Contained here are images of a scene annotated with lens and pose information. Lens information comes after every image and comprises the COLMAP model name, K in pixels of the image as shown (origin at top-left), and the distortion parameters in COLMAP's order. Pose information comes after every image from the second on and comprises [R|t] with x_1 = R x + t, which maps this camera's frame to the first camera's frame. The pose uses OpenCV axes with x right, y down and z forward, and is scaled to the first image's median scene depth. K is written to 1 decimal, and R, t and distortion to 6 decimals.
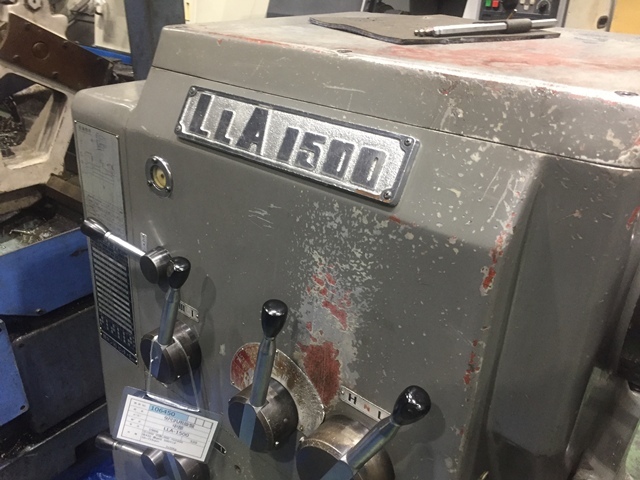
lens RADIAL K [[548.5, 0, 321.1], [0, 548.5, 241.3], [0, 0, 1]] dist [0.074173, -0.101225]
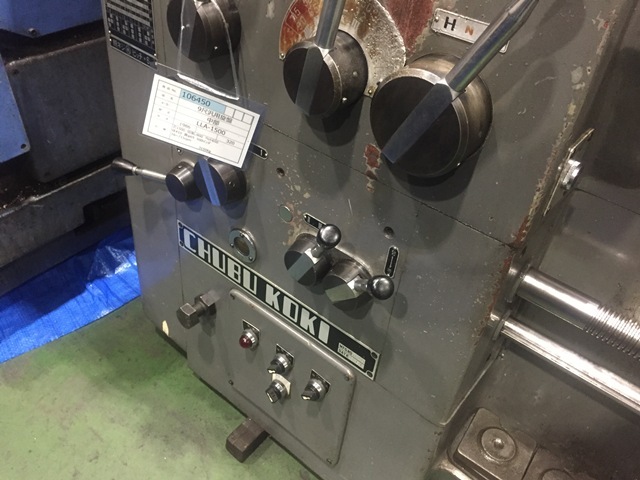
lens RADIAL K [[548.5, 0, 318.9], [0, 548.5, 239.4], [0, 0, 1]] dist [0.074173, -0.101225]
pose [[0.999177, 0.026281, 0.030909, -0.114540], [-0.032873, 0.970927, 0.237109, 0.306931], [-0.023779, -0.237930, 0.970991, 0.106295]]
